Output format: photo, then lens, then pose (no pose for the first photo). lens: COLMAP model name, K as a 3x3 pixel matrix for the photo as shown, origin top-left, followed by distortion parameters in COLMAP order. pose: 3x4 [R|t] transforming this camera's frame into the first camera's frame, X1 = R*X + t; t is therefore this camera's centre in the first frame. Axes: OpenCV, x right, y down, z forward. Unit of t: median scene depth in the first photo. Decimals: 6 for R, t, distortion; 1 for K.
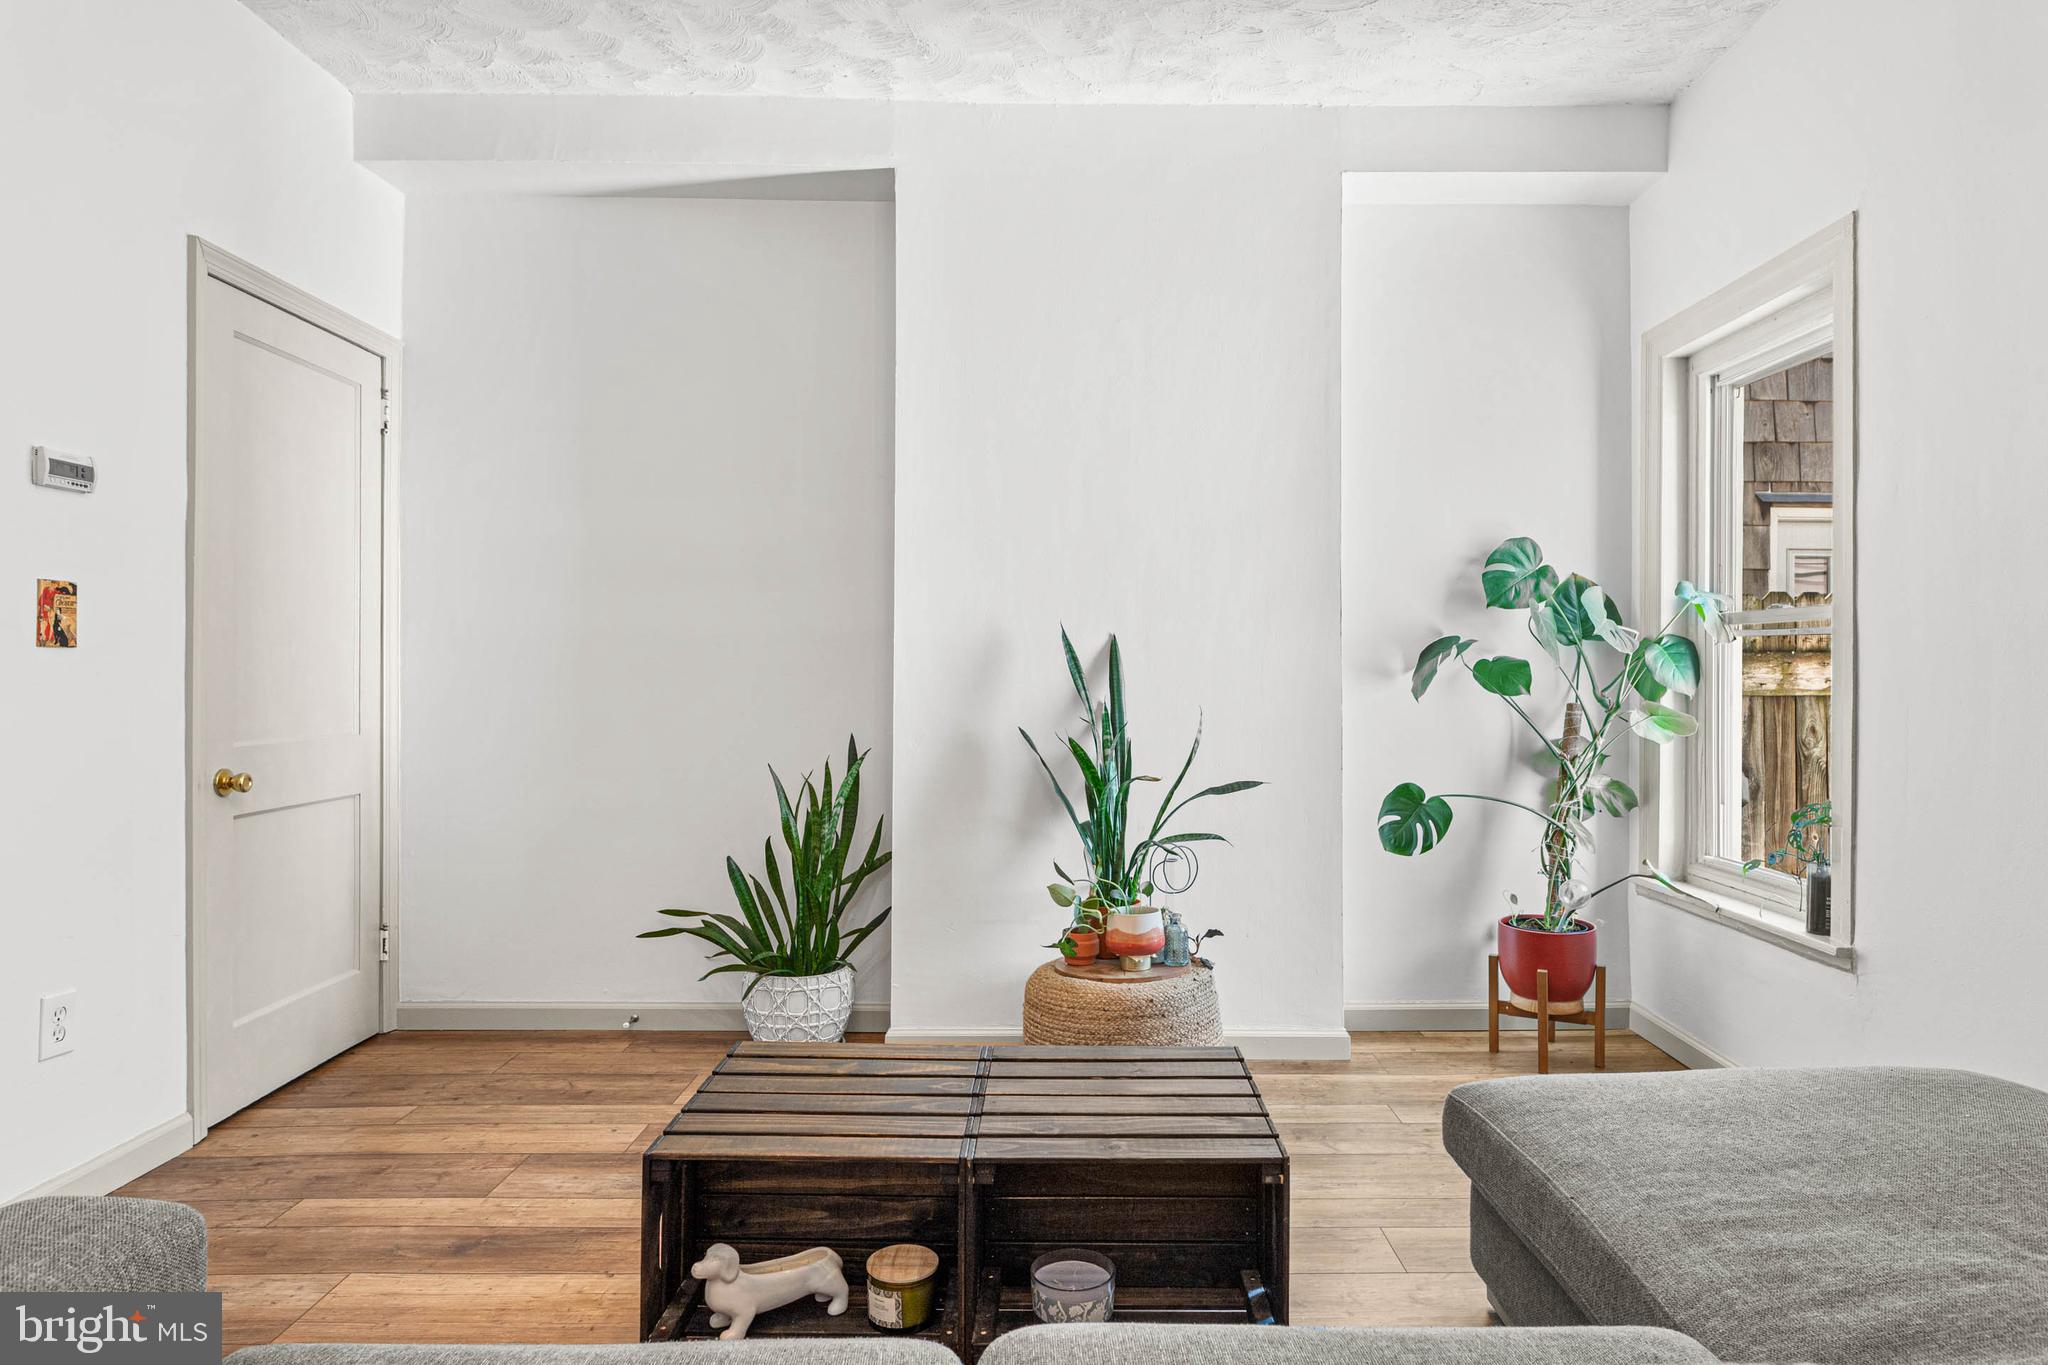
lens RADIAL K [[1191.4, 0, 1024.0], [0, 1191.4, 682.5], [0, 0, 1]] dist [0.001005, -0.000186]
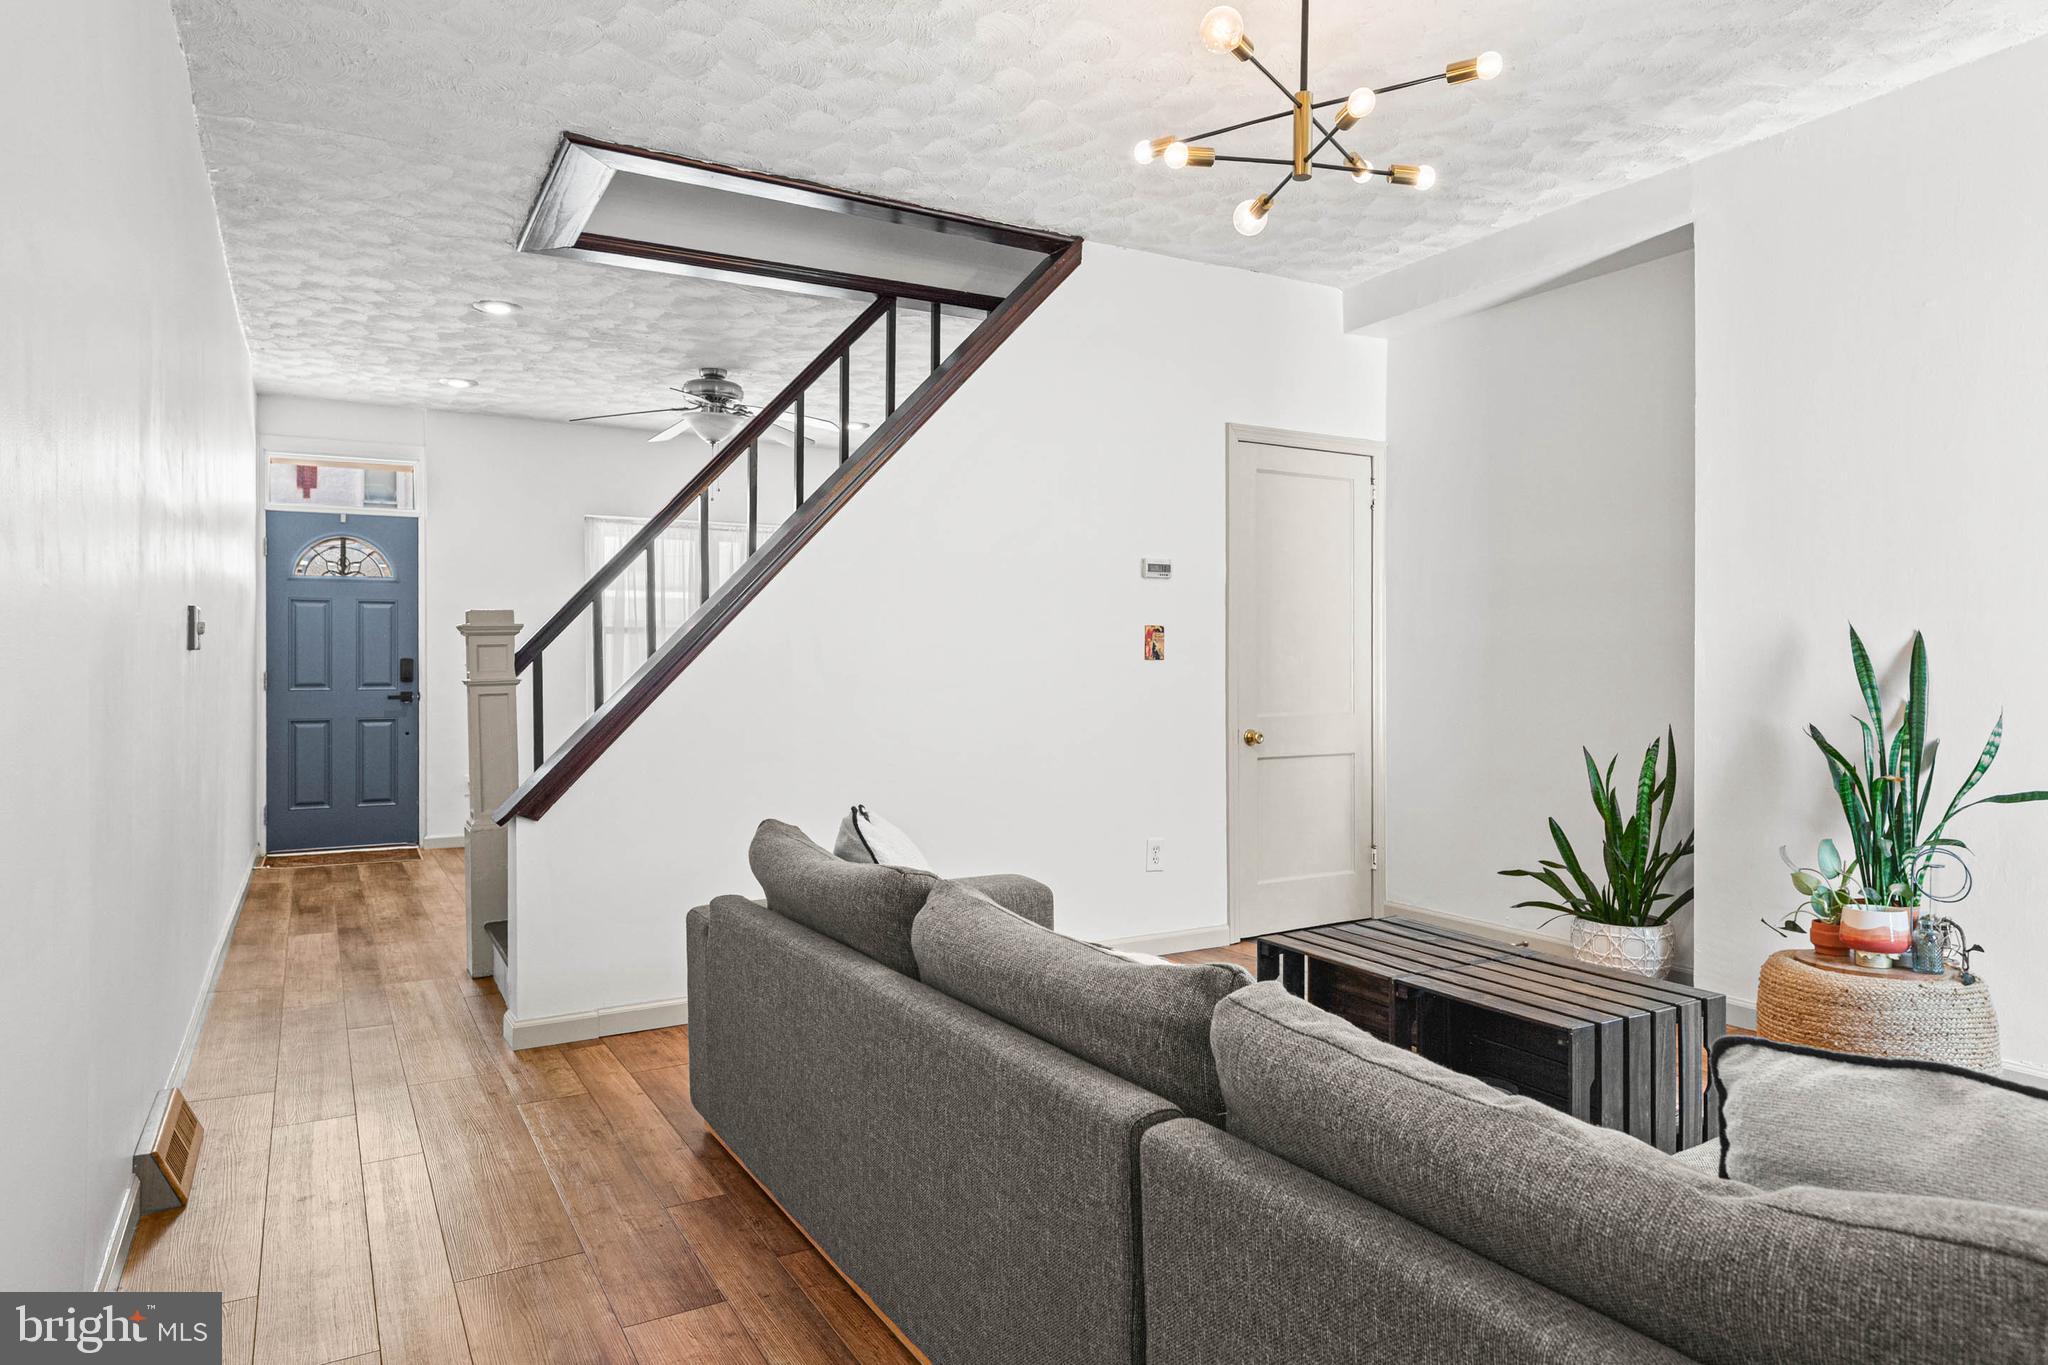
lens RADIAL K [[1192.2, 0, 996.4], [0, 1192.2, 675.2], [0, 0, 1]] dist [-0.000120, -0.000405]
pose [[0.484103, -0.000020, -0.875011, 0.556433], [-0.002861, 0.999995, -0.001606, -0.000533], [0.875007, 0.003281, 0.484100, -0.118753]]
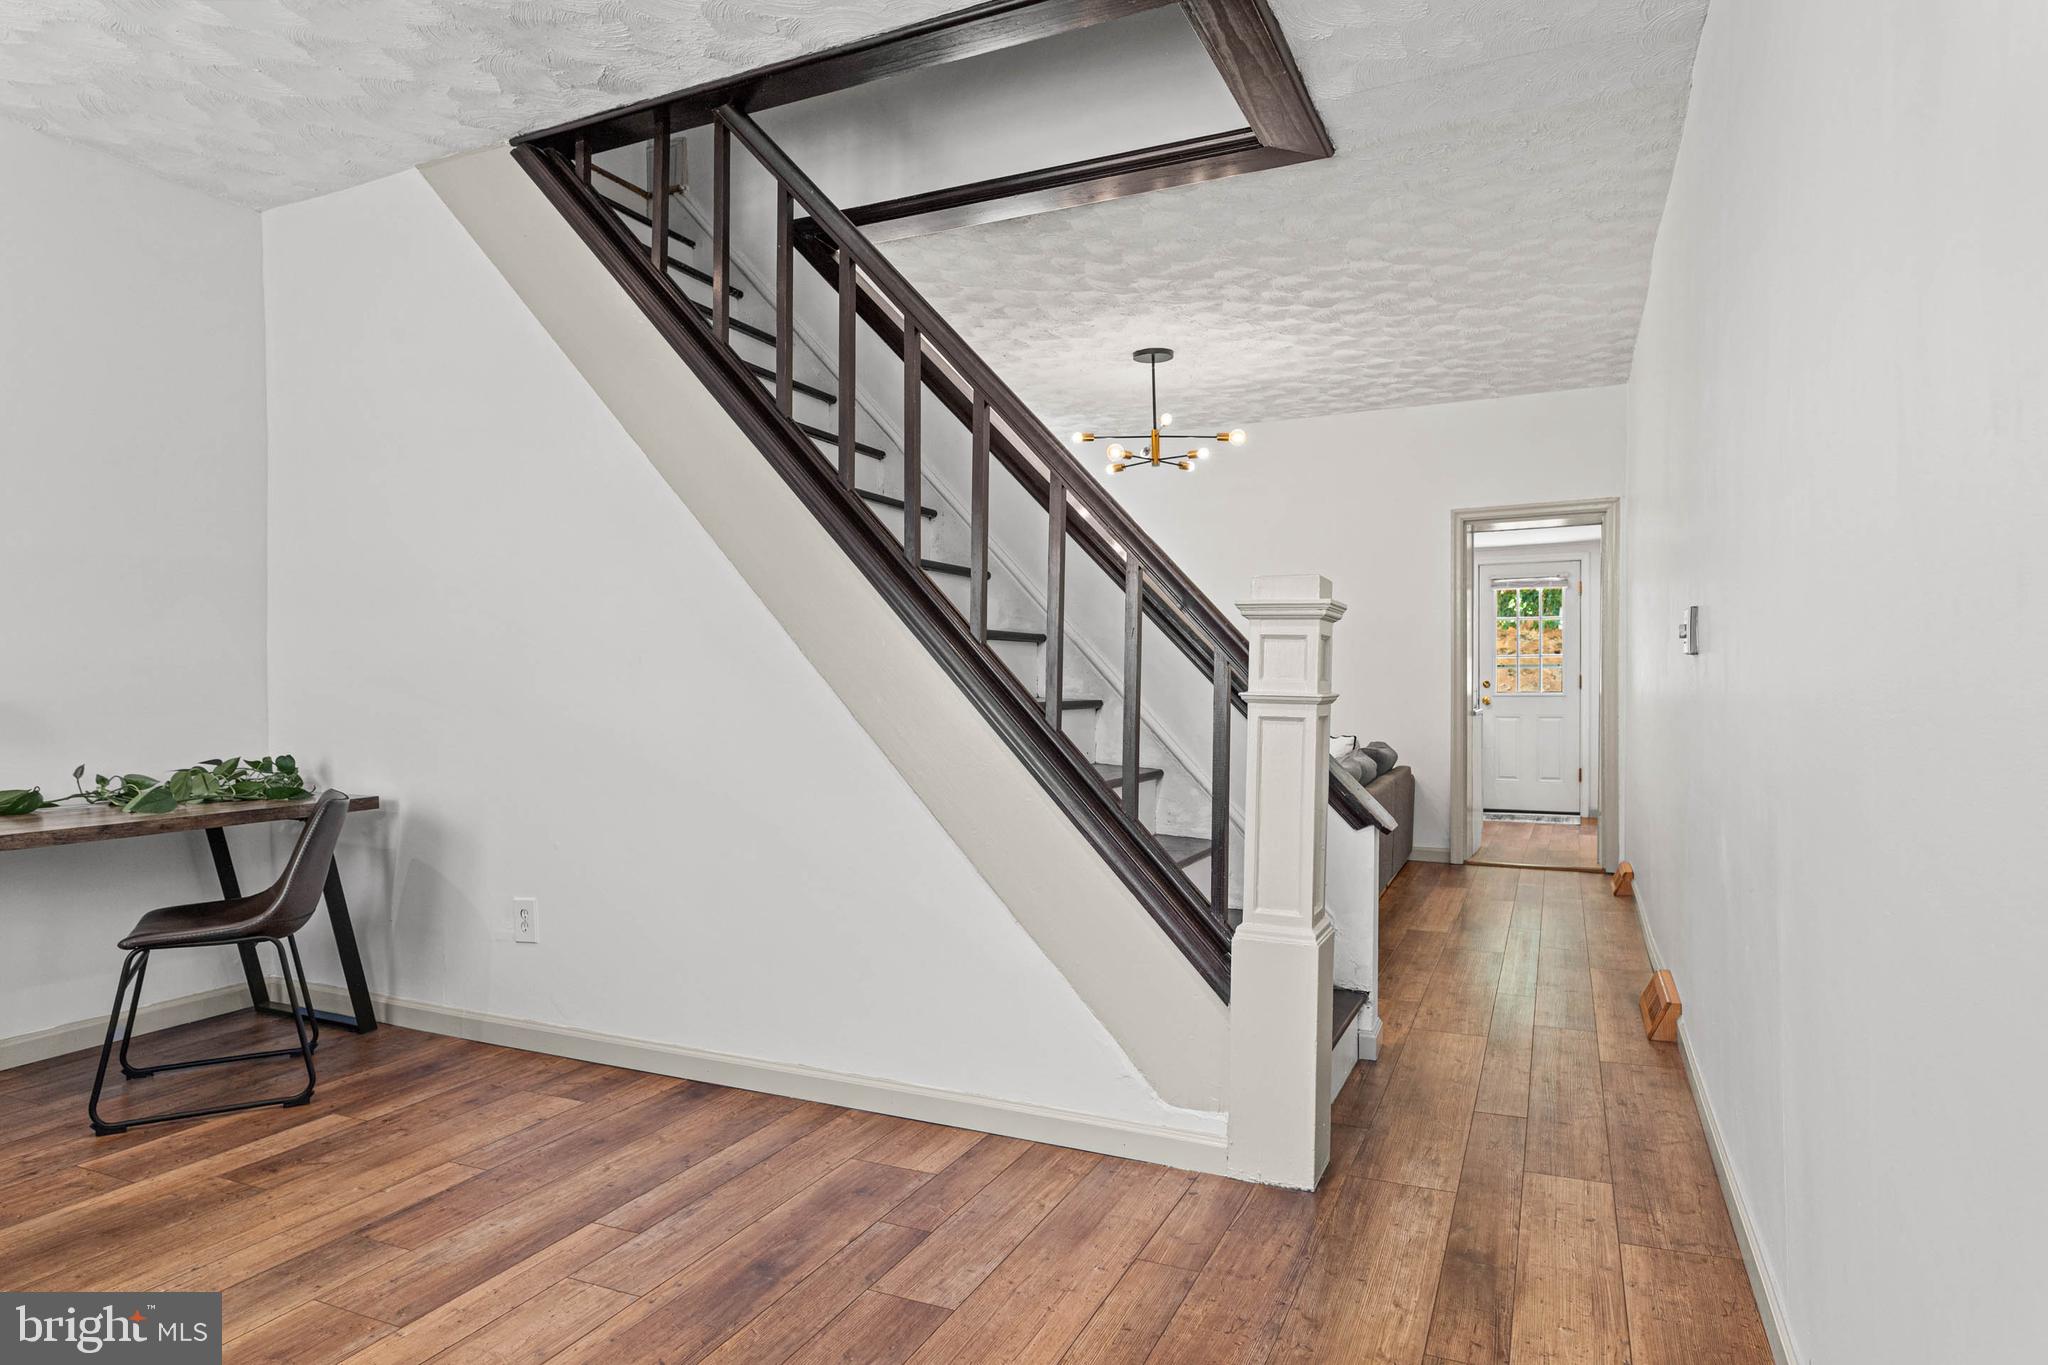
lens RADIAL K [[1167.0, 0, 1019.3], [0, 1167.0, 691.7], [0, 0, 1]] dist [0.002938, 0.000696]
pose [[0.436222, -0.014222, 0.899727, -1.524610], [0.007842, 0.999897, 0.012003, -0.010807], [-0.899805, 0.001820, 0.436288, -0.146666]]
